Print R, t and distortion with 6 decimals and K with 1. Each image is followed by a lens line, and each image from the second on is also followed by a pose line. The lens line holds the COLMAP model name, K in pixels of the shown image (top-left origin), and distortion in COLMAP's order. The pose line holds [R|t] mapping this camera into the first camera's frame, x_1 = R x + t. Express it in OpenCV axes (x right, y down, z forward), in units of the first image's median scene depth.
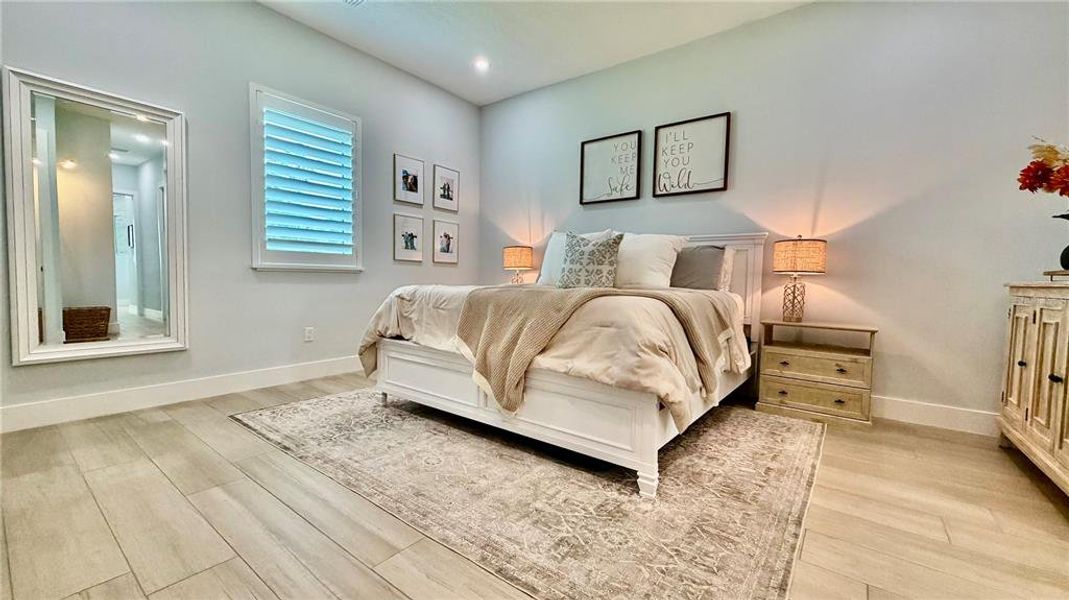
lens RADIAL K [[431.7, 0, 534.5], [0, 431.7, 300.7], [0, 0, 1]] dist [-0.002025, 0.000524]
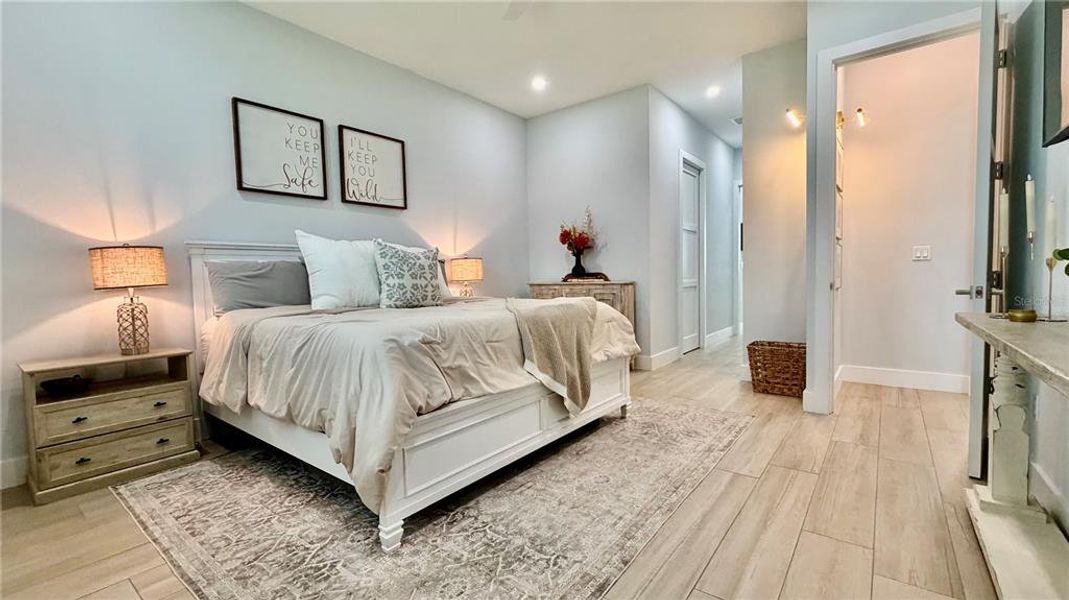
lens RADIAL K [[450.3, 0, 539.9], [0, 450.3, 297.7], [0, 0, 1]] dist [0.004571, -0.001605]
pose [[0.004967, -0.069971, 0.997537, -0.700340], [0.077984, 0.994538, 0.069373, -0.075818], [-0.996942, 0.077447, 0.010396, 0.612294]]
